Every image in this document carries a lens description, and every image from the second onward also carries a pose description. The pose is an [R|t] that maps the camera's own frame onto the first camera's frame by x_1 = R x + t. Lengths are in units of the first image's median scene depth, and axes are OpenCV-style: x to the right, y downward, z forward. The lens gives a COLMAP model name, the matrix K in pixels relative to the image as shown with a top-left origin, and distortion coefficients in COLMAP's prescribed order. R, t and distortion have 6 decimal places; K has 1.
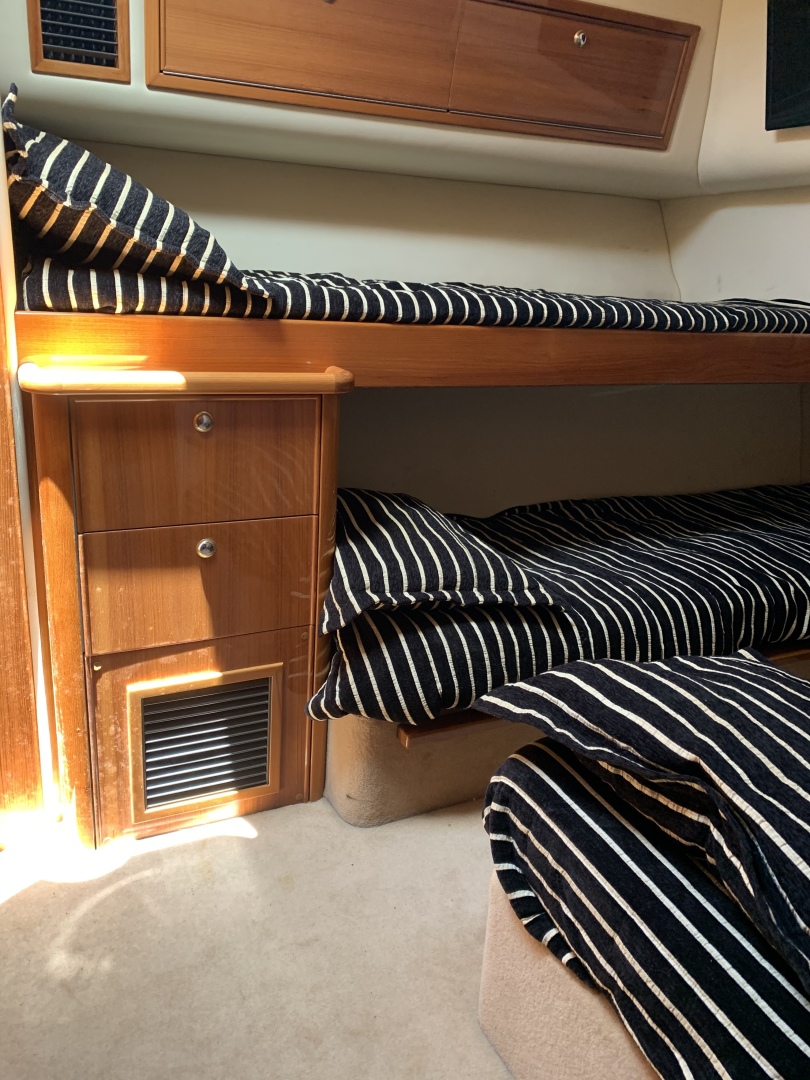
lens RADIAL K [[821.2, 0, 404.4], [0, 821.2, 494.1], [0, 0, 1]] dist [0.104644, -0.159191]
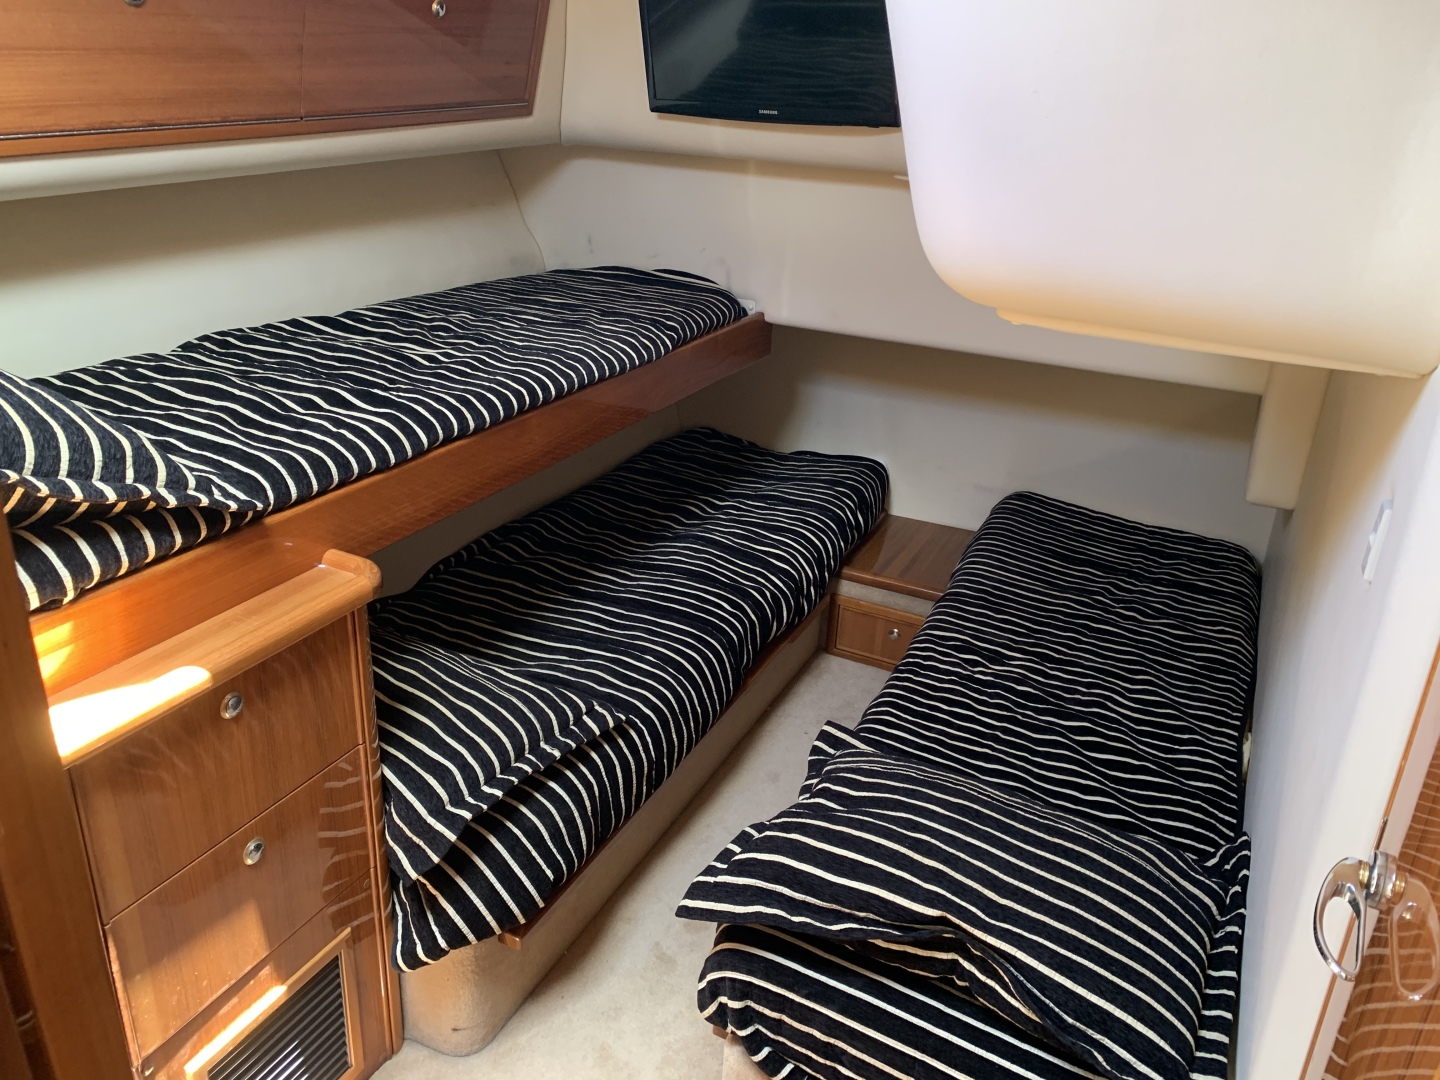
lens RADIAL K [[1094.9, 0, 720.8], [0, 1094.9, 466.4], [0, 0, 1]] dist [0.104644, -0.159191]
pose [[0.797108, -0.237246, 0.555277, -0.361512], [0.165186, 0.970179, 0.177389, -0.363945], [-0.580803, -0.049674, 0.812527, -0.044540]]
